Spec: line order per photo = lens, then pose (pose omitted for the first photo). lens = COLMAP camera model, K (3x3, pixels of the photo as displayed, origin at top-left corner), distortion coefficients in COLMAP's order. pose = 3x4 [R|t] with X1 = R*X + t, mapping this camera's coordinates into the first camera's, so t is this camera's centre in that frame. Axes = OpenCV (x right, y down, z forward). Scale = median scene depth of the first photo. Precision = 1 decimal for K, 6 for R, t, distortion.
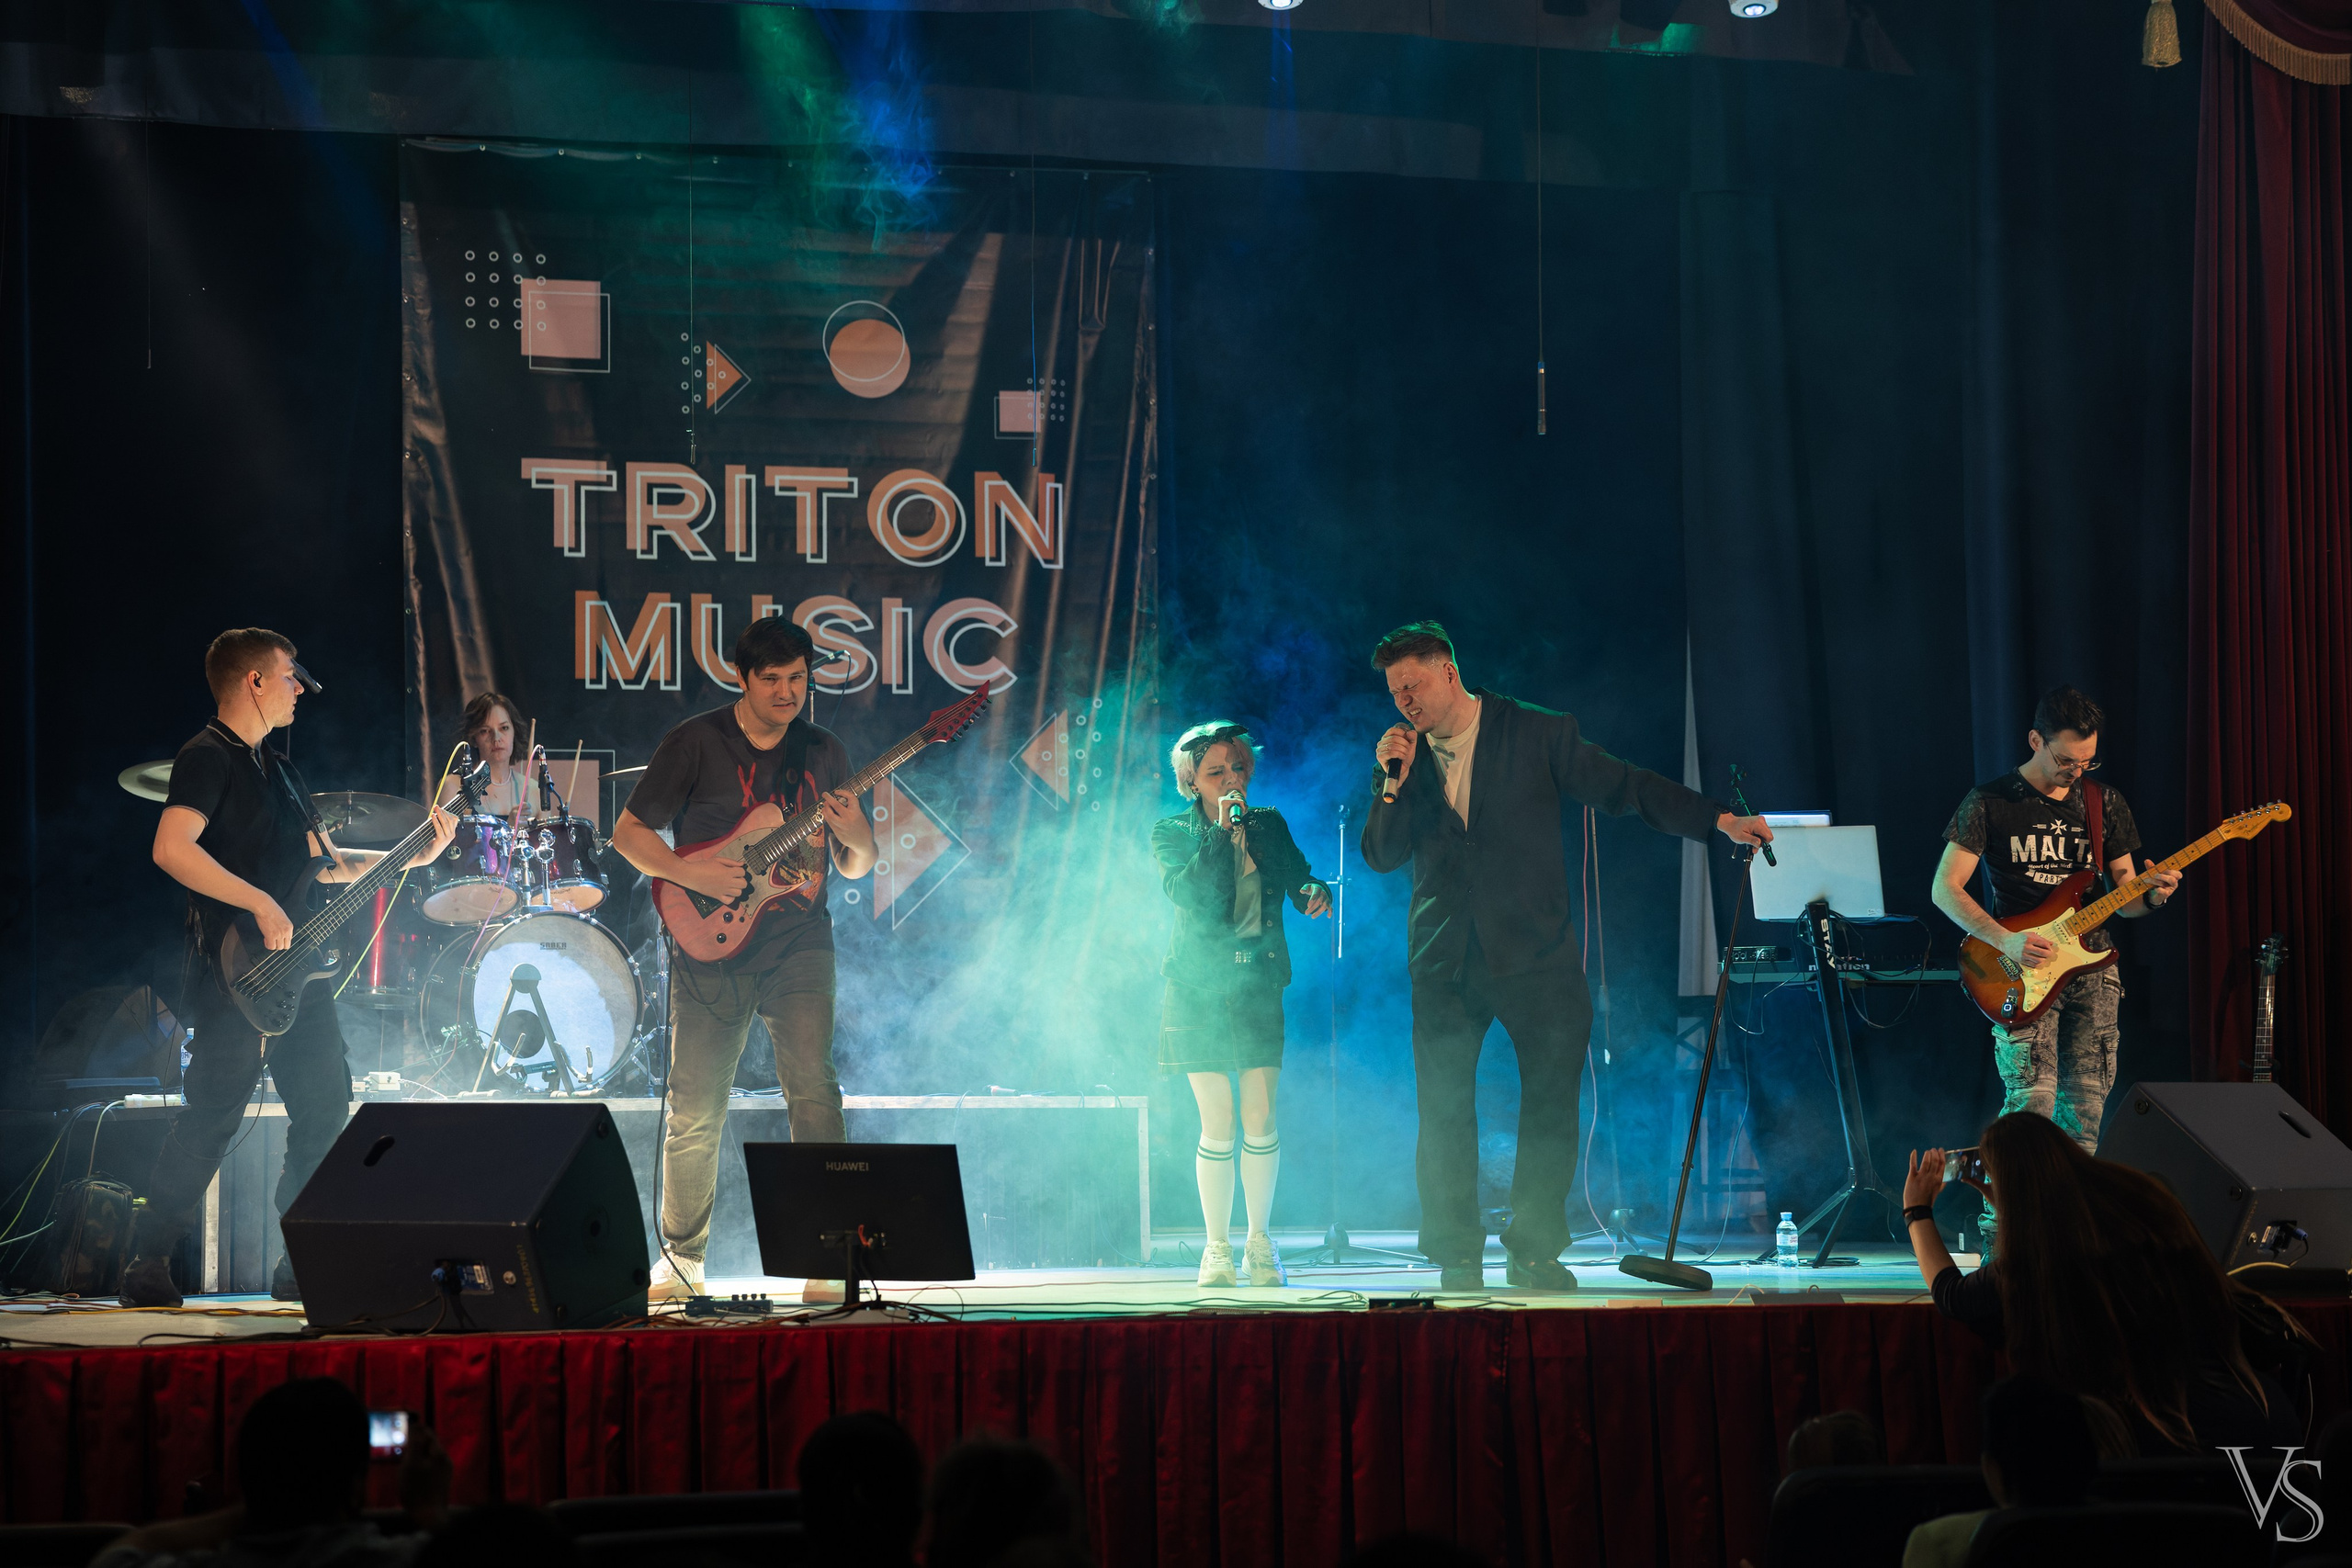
lens RADIAL K [[4665.4, 0, 1176.0], [0, 4665.4, 784.0], [0, 0, 1]] dist [0.327697, 0.258806]
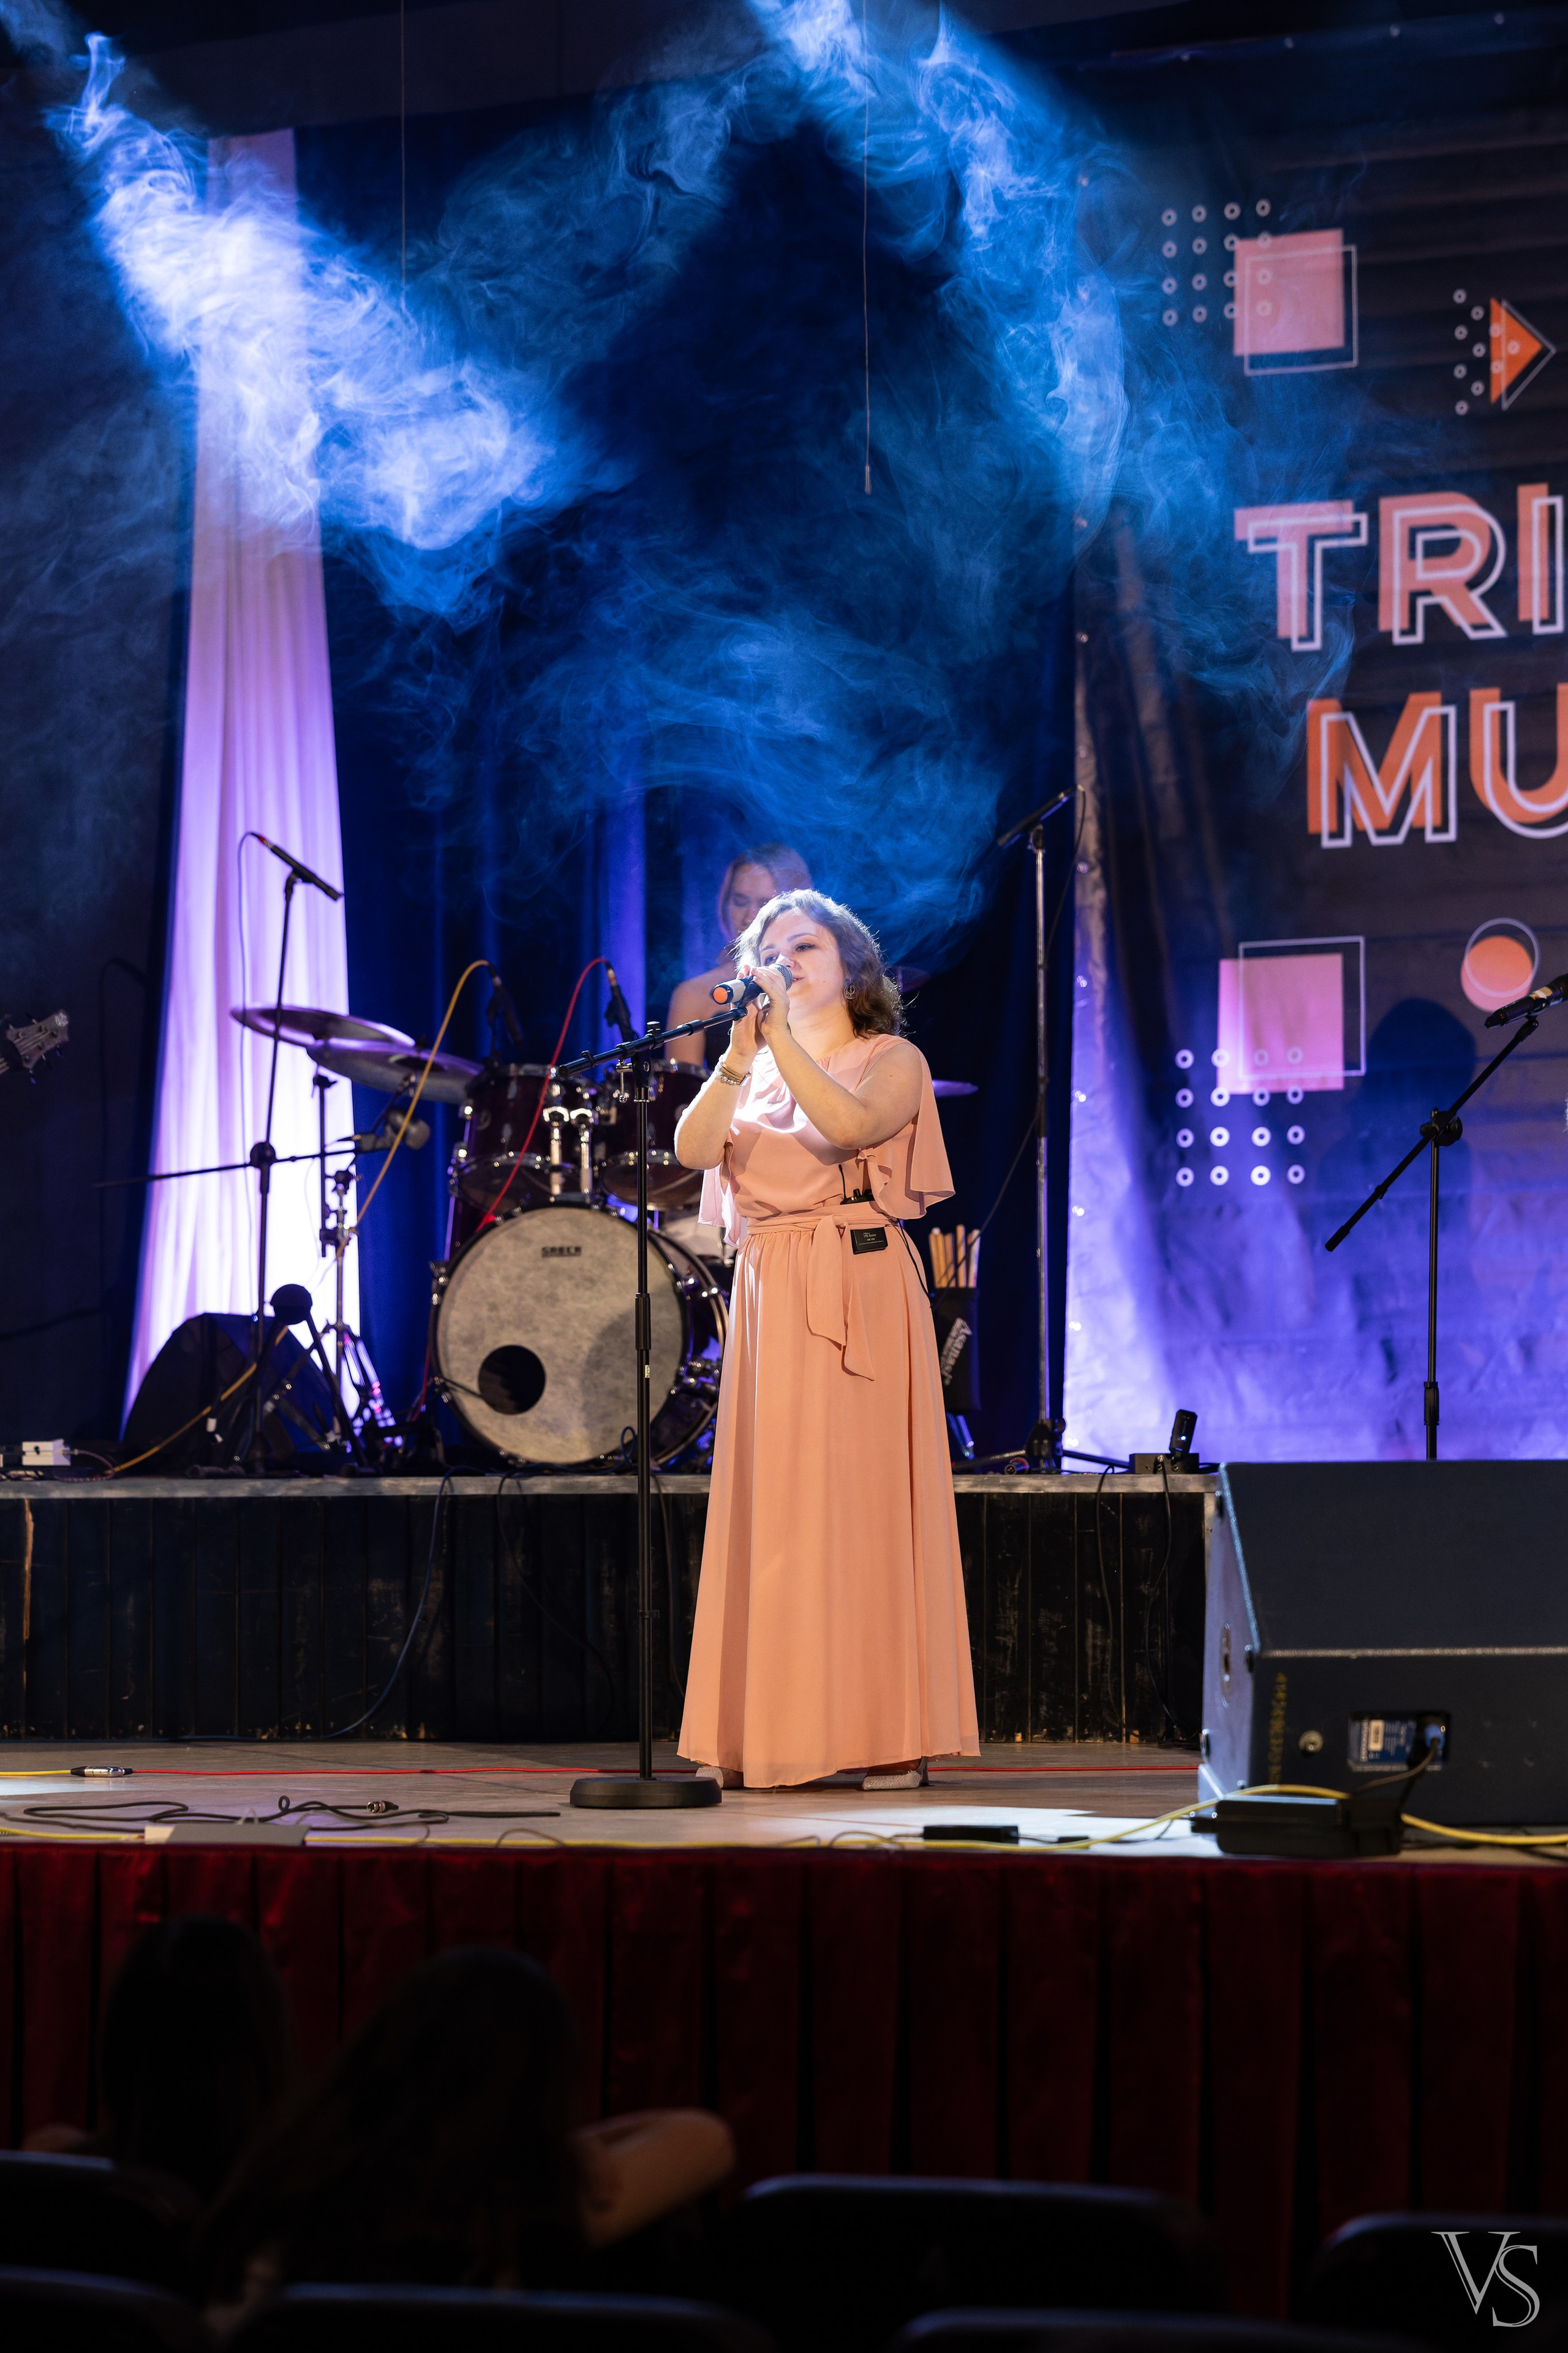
lens RADIAL K [[6685.5, 0, 784.0], [0, 6685.5, 1176.5], [0, 0, 1]] dist [0.175996, -1.042726]
pose [[0.744524, -0.028219, -0.666999, 0.445948], [0.049199, 0.998709, 0.012664, 0.010402], [0.665780, -0.042244, 0.744951, 0.239862]]
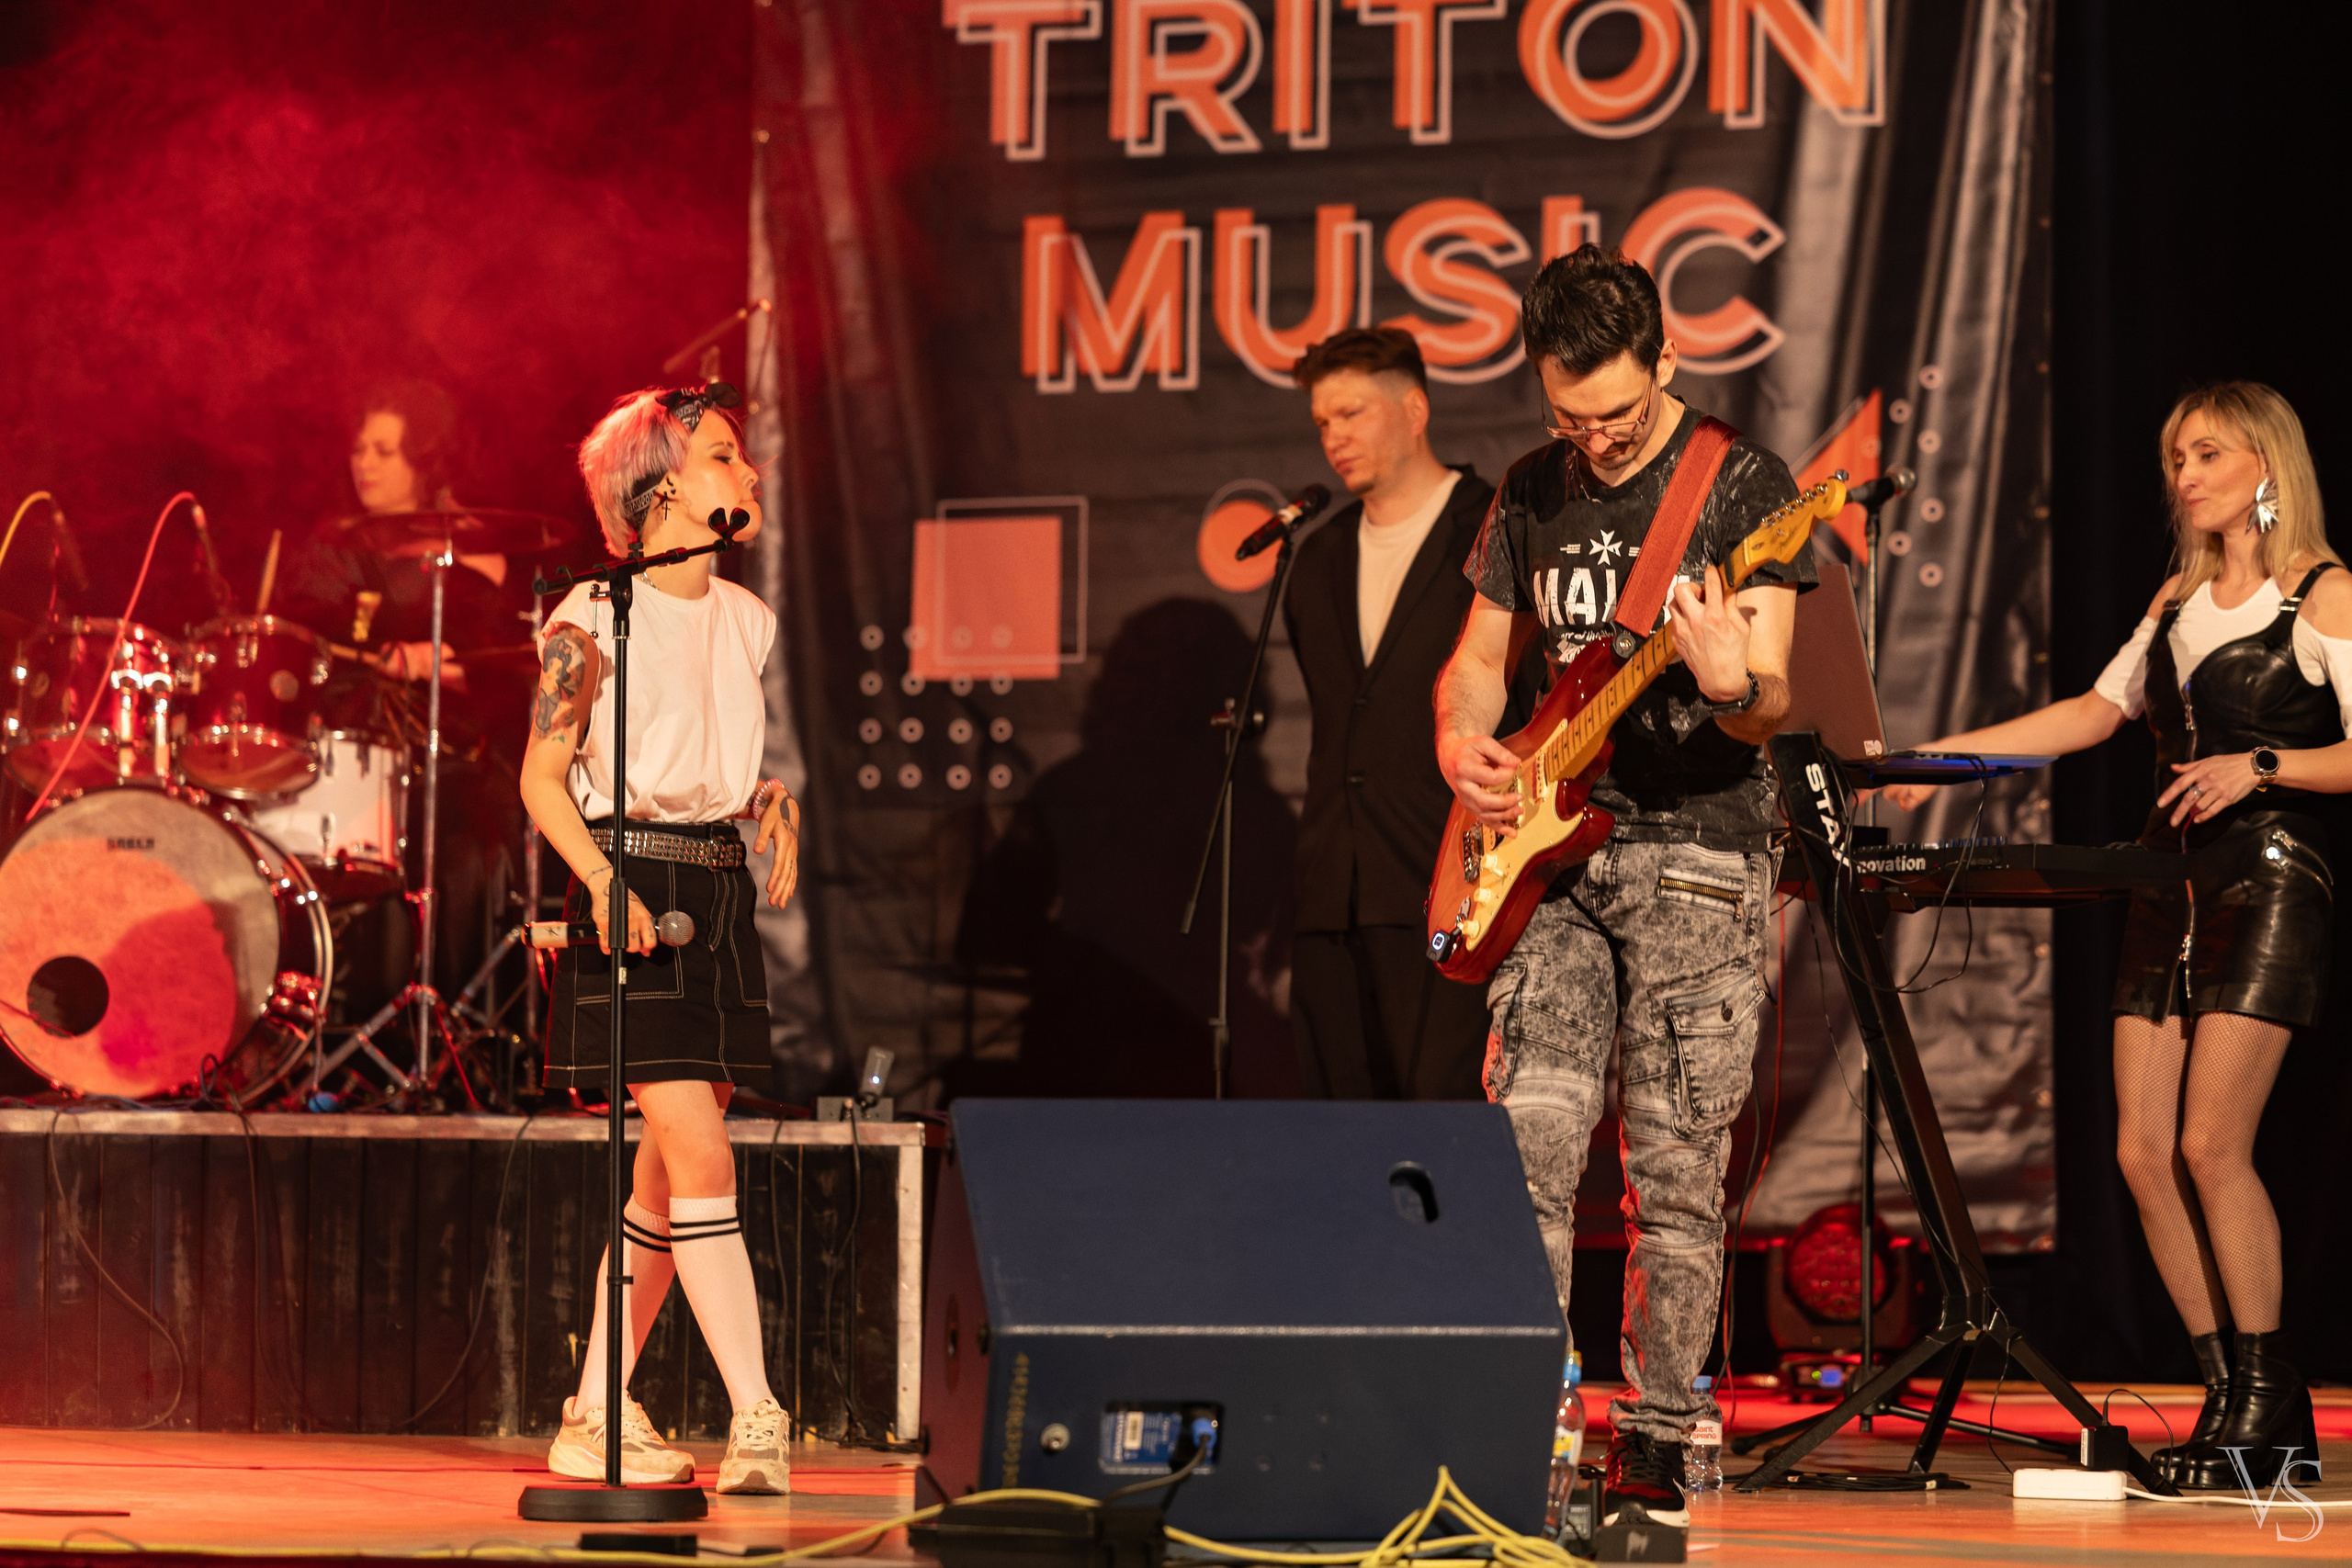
lens RADIAL K [[7689.9, 0, 1176.0], [0, 7689.9, 784.0], [0, 0, 1]] dist [0.001108, -4.359834]
pose [[0.812035, -0.012785, -0.583468, 0.422771], [0.025735, 0.999572, 0.013915, 0.014260], [0.583041, -0.026315, 0.812017, 0.257961]]
